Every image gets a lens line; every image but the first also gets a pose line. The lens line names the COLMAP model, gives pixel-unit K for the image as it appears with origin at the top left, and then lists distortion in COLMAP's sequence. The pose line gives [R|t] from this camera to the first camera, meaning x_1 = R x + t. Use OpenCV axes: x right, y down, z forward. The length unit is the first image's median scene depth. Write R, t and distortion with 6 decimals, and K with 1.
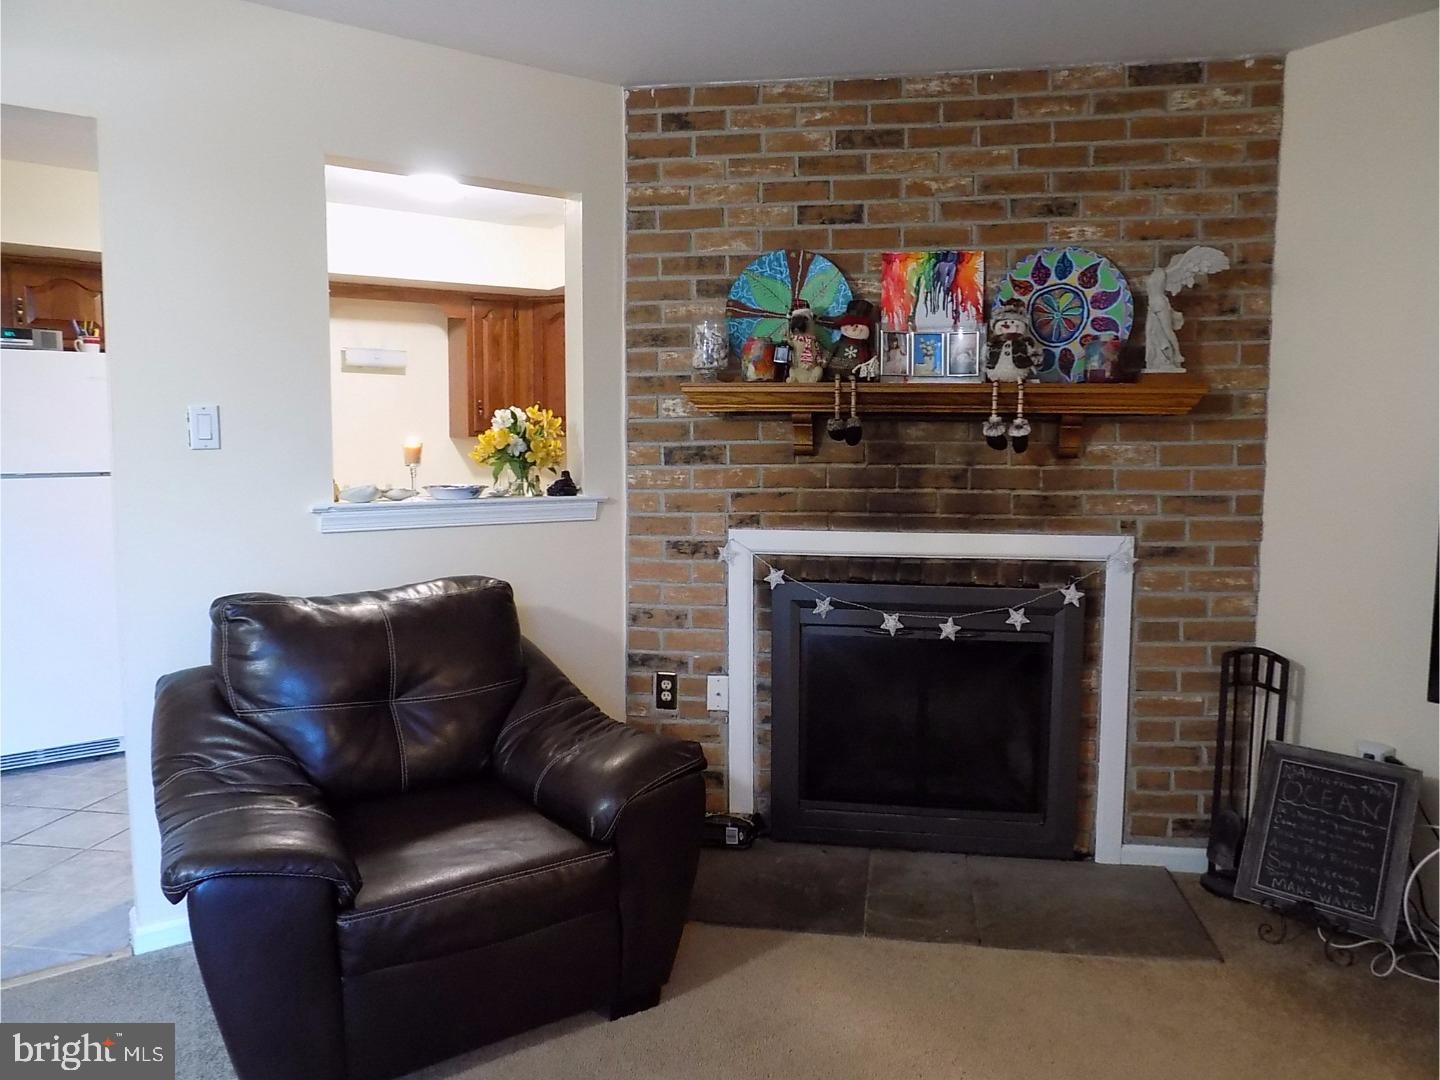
lens RADIAL K [[1225.3, 0, 720.0], [0, 1225.3, 540.0], [0, 0, 1]] dist [0.092291, 0.001613]
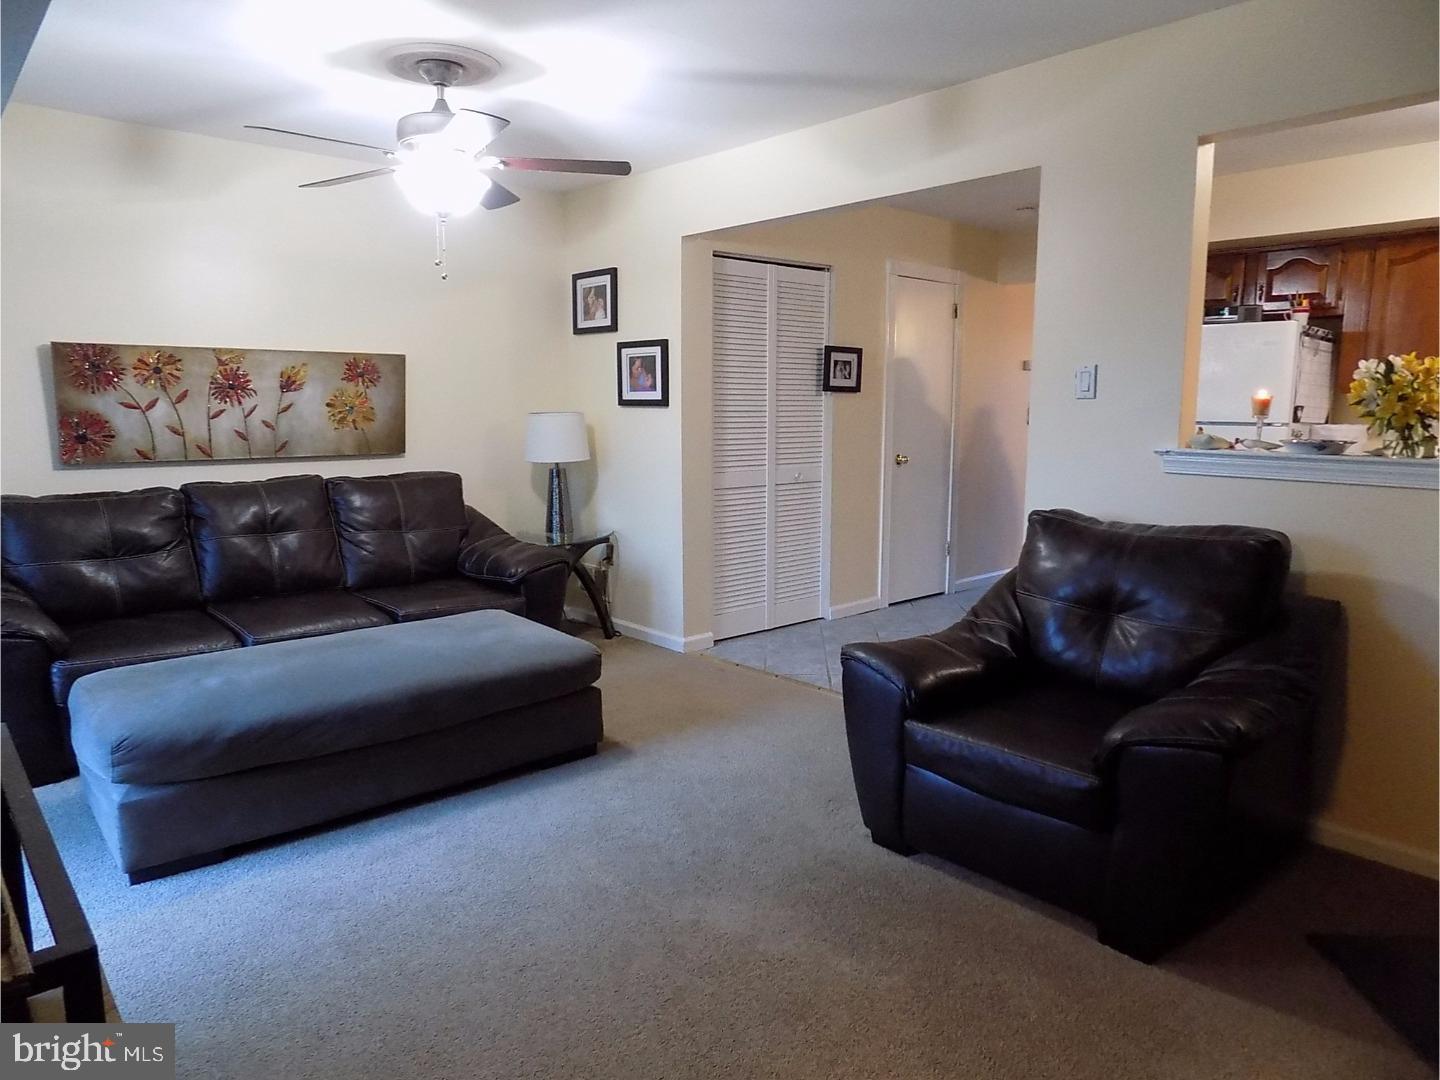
lens RADIAL K [[1039.5, 0, 720.0], [0, 1039.5, 540.0], [0, 0, 1]] dist [0.005068, 0.120046]
pose [[0.140448, 0.150548, -0.978575, 0.619327], [-0.100427, 0.985441, 0.137191, -0.037232], [0.984982, 0.079007, 0.153522, 0.459091]]
